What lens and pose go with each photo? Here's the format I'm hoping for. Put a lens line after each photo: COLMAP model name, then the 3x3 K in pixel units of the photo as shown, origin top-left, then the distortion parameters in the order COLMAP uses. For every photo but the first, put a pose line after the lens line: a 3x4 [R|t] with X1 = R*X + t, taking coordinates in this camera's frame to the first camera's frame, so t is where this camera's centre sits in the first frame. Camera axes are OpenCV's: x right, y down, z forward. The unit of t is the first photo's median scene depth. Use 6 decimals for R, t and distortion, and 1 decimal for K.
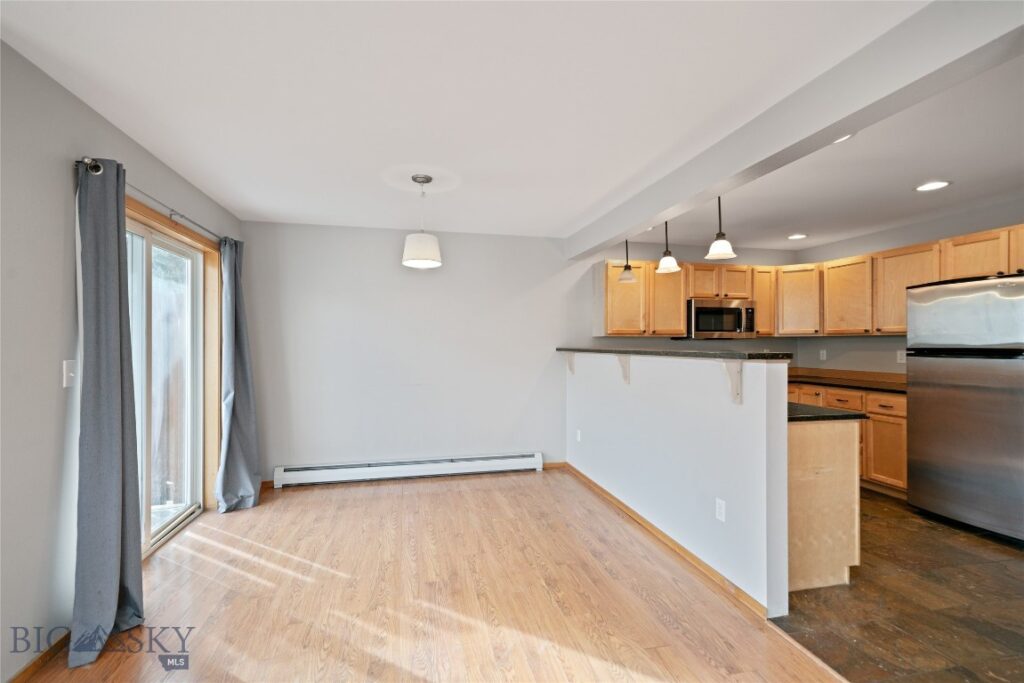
lens RADIAL K [[455.8, 0, 512.0], [0, 455.8, 341.5], [0, 0, 1]] dist [-0.033694, 0.019082]
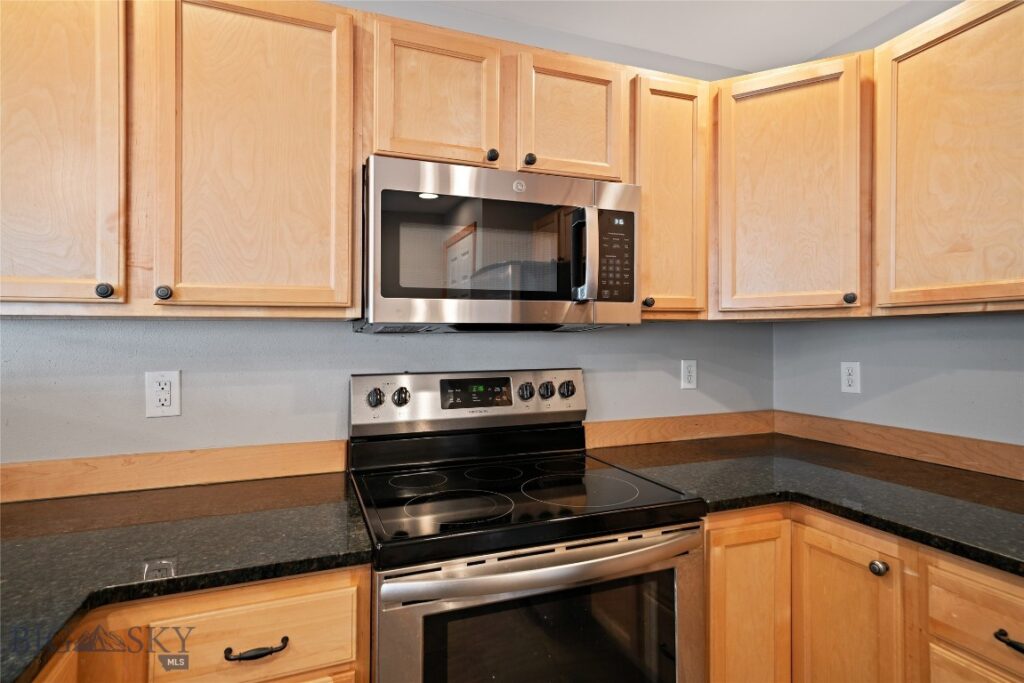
lens RADIAL K [[528.5, 0, 512.0], [0, 528.5, 341.5], [0, 0, 1]] dist [0.005259, 0.000547]
pose [[0.989528, -0.001880, 0.144328, 0.433405], [0.000955, 0.999979, 0.006482, 0.001049], [-0.144337, -0.006276, 0.989509, 0.723354]]
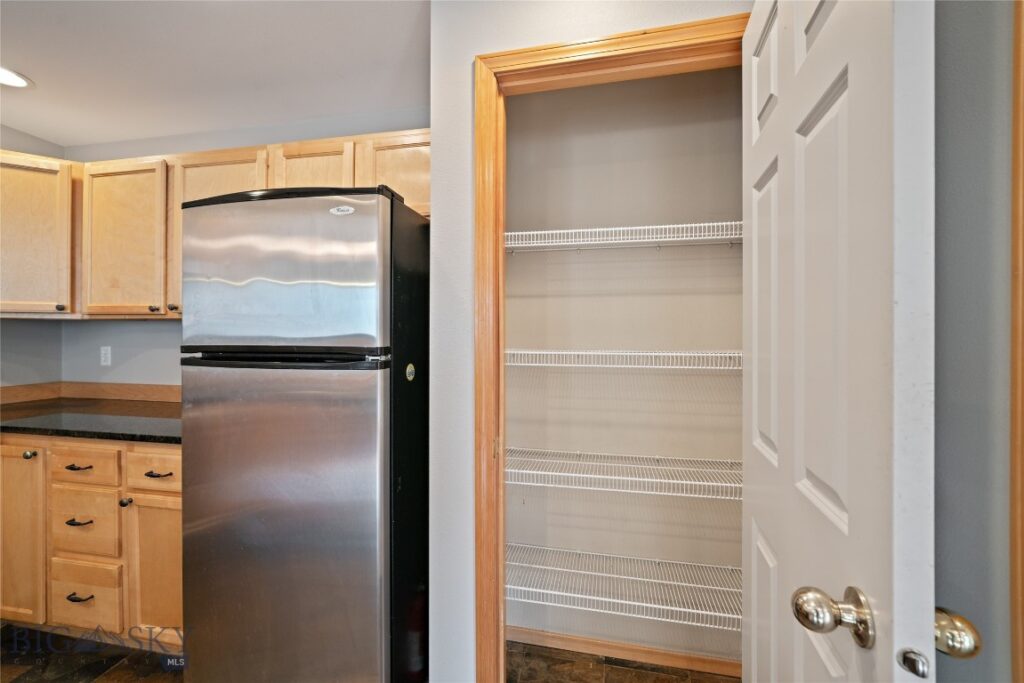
lens RADIAL K [[437.1, 0, 512.0], [0, 437.1, 341.5], [0, 0, 1]] dist [0.001771, 0.000386]
pose [[0.428060, -0.007818, 0.903716, 0.475151], [-0.009947, 0.999861, 0.013361, 0.001268], [-0.903696, -0.014709, 0.427923, 0.399700]]
